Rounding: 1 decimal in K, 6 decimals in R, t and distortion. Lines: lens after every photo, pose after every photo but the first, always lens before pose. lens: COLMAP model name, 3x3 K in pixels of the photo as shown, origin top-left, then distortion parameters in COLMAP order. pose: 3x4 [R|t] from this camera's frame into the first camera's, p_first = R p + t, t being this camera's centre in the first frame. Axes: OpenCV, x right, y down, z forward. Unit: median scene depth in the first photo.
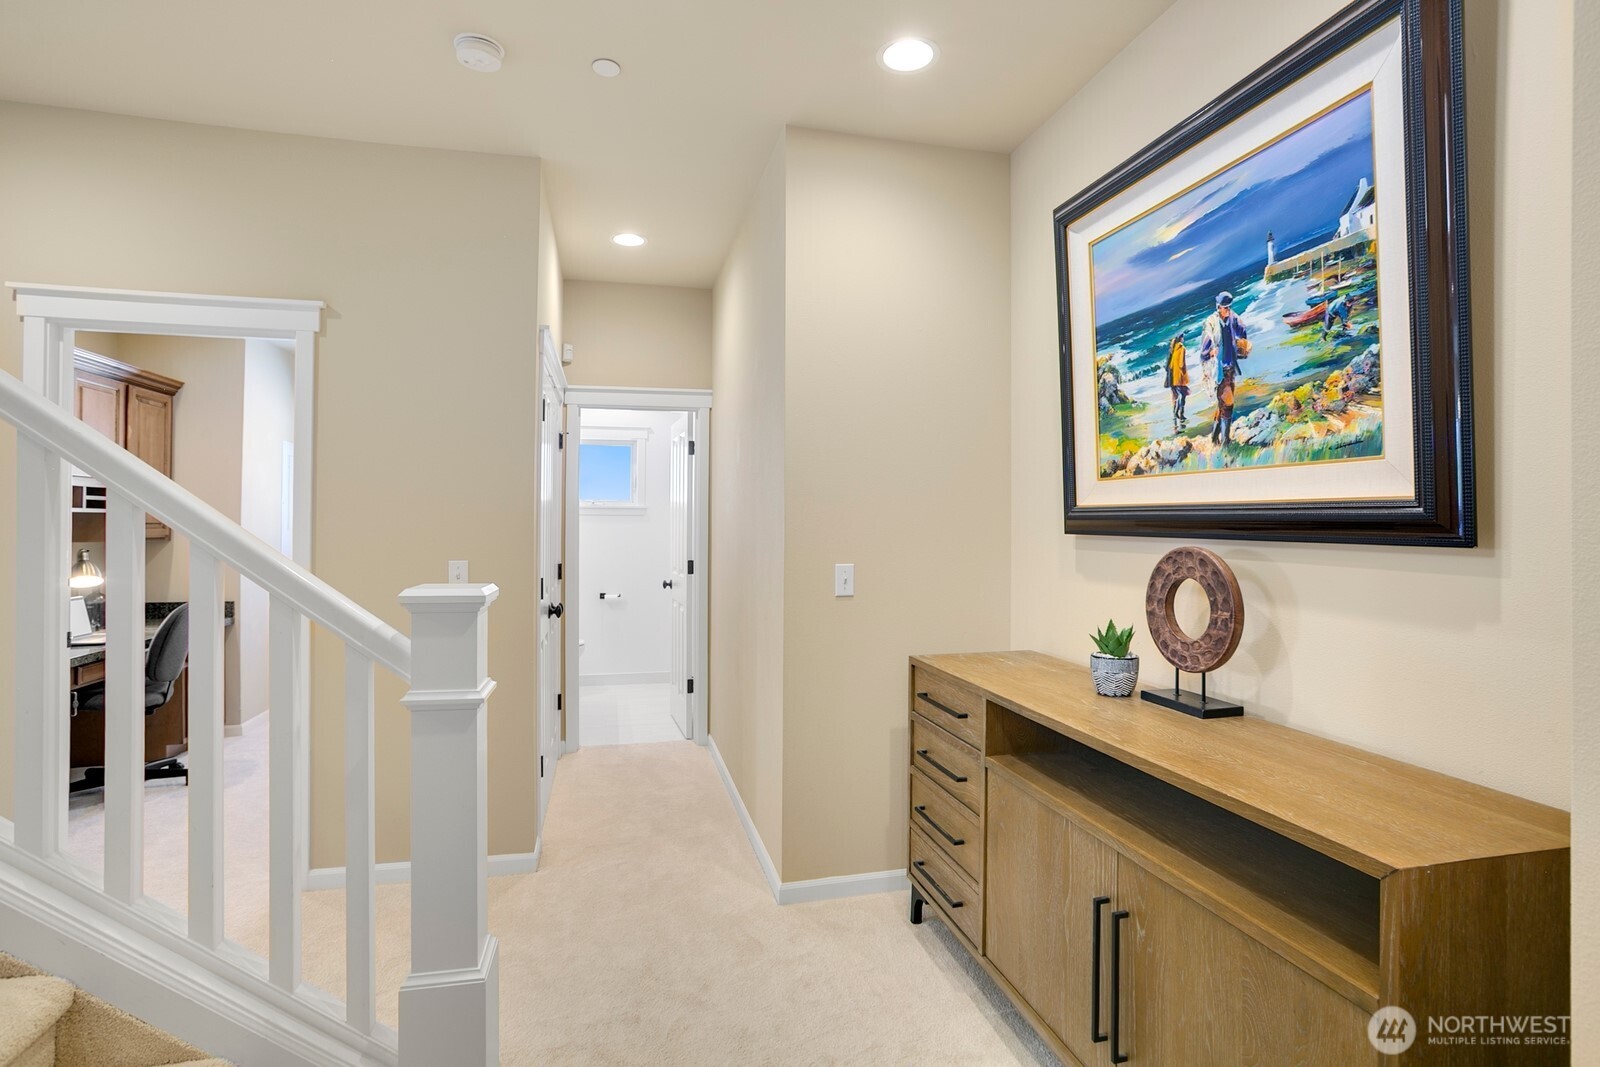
lens RADIAL K [[782.0, 0, 800.0], [0, 782.0, 533.5], [0, 0, 1]] dist [-0.079844, 0.036670]
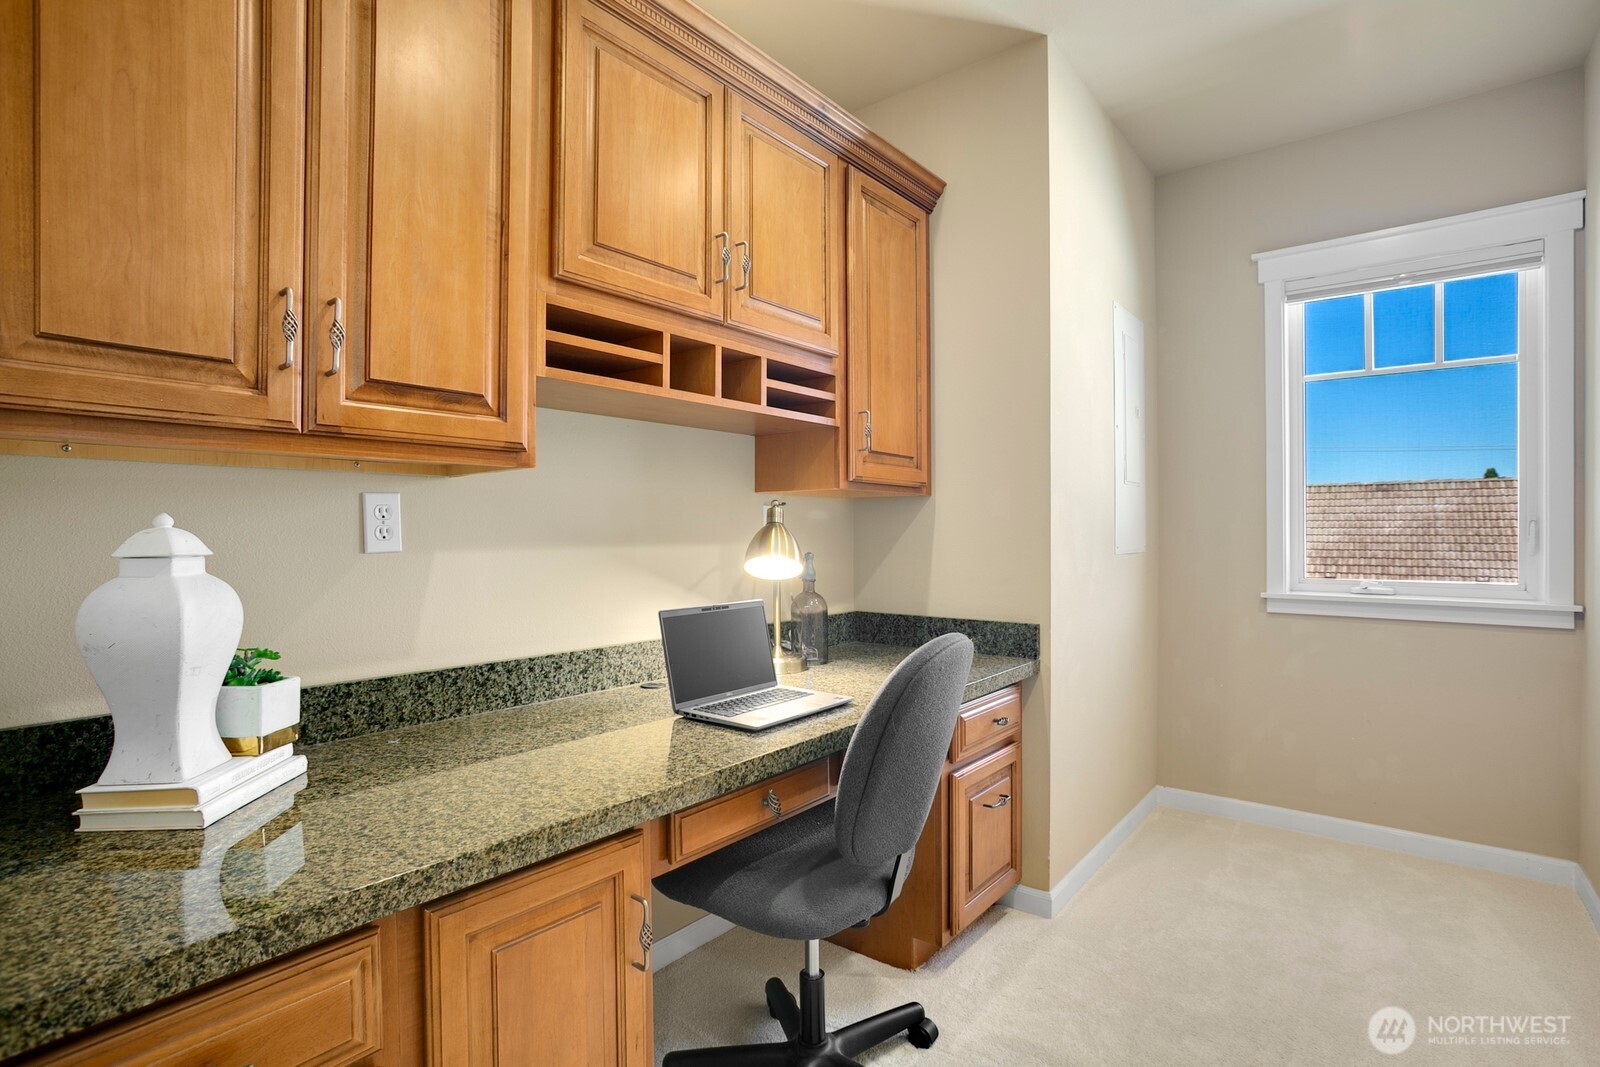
lens RADIAL K [[782.0, 0, 800.0], [0, 782.0, 533.5], [0, 0, 1]] dist [-0.079844, 0.036670]
pose [[0.609934, -0.011941, -0.792362, -0.524394], [0.006957, 0.999929, -0.009714, 0.045100], [0.792422, 0.000412, 0.609974, 0.674270]]
